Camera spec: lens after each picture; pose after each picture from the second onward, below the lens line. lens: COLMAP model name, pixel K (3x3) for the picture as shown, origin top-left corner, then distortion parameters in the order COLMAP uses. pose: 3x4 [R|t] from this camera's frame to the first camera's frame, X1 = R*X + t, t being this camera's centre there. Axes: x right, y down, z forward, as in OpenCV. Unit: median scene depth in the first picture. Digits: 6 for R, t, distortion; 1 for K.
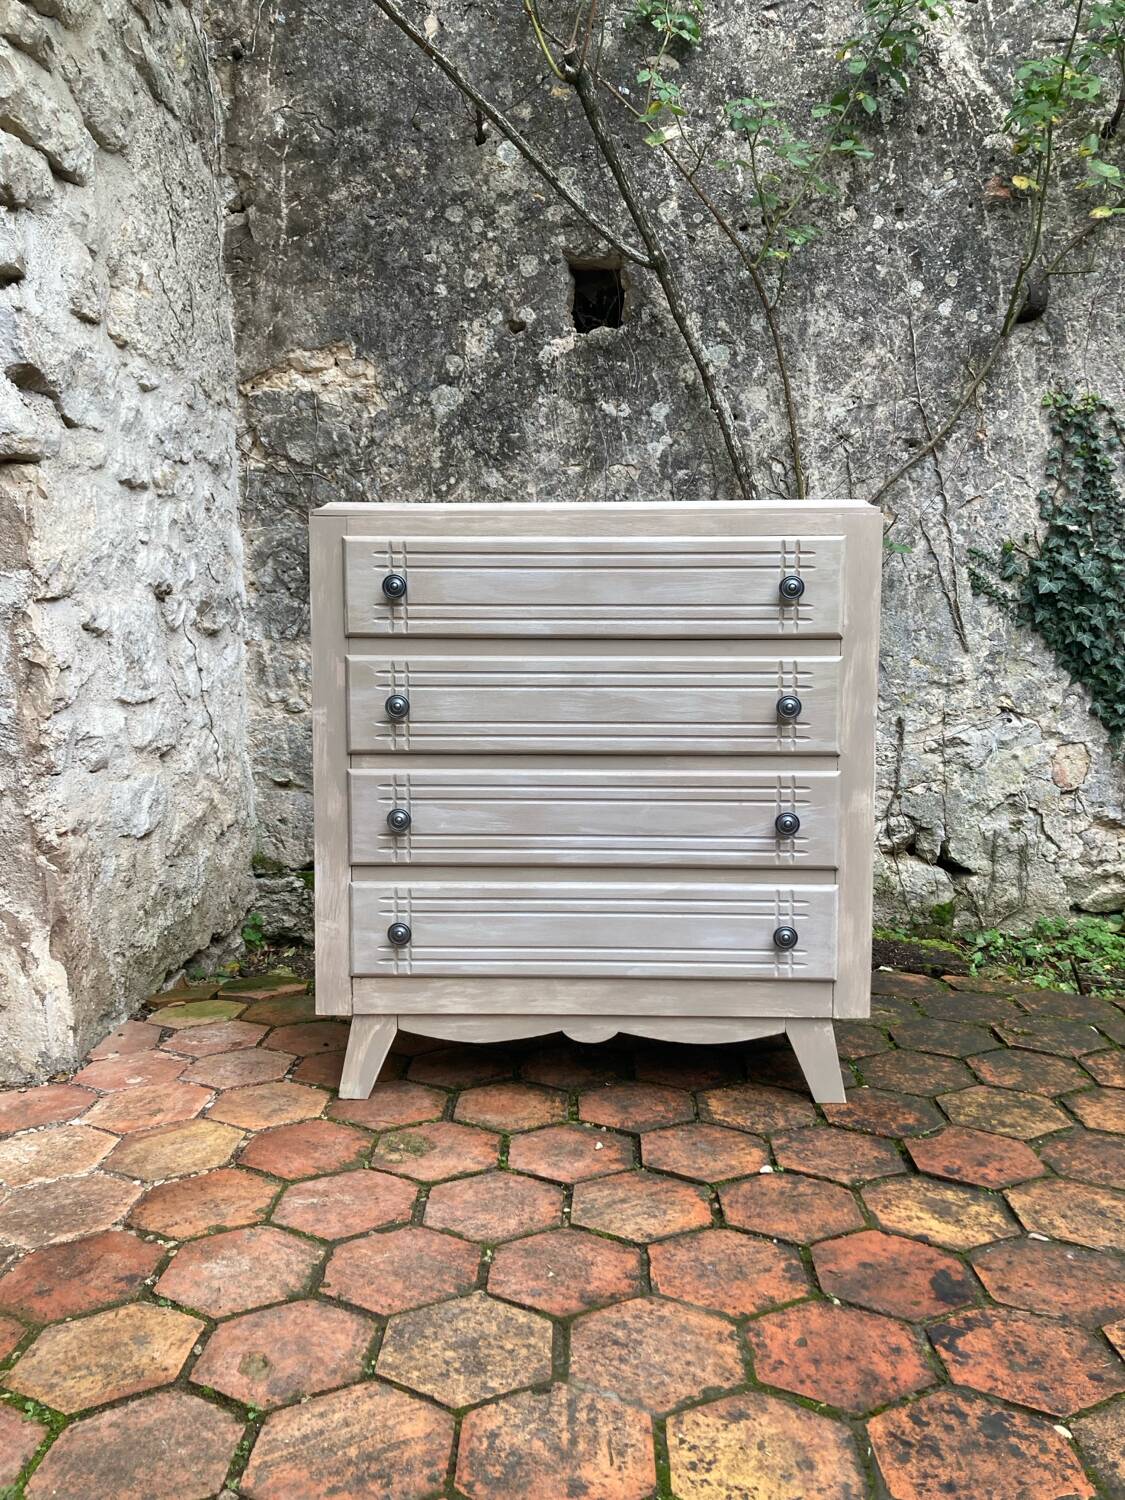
lens RADIAL K [[1232.2, 0, 564.5], [0, 1232.2, 737.5], [0, 0, 1]] dist [0.015369, -0.008355]
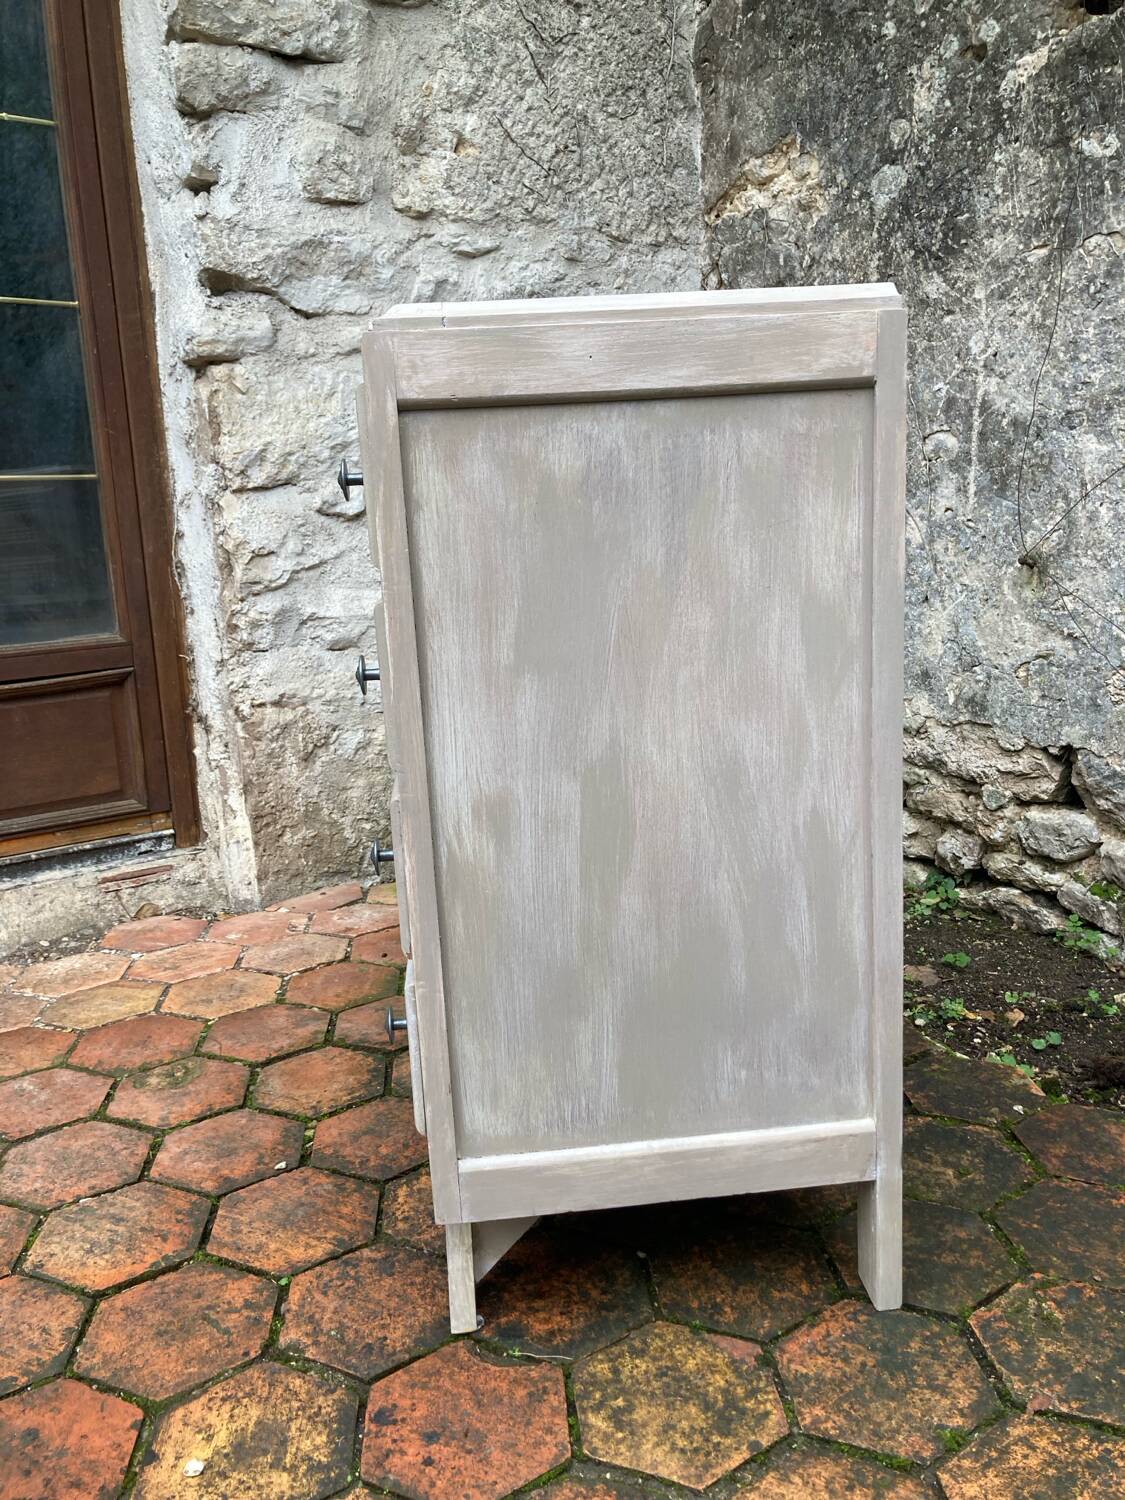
lens RADIAL K [[1232.2, 0, 568.9], [0, 1232.2, 743.2], [0, 0, 1]] dist [0.015369, -0.008355]
pose [[0.604722, 0.148754, -0.782421, 0.440589], [-0.040645, 0.986887, 0.156212, -0.050455], [0.795398, -0.062663, 0.602839, 0.385610]]
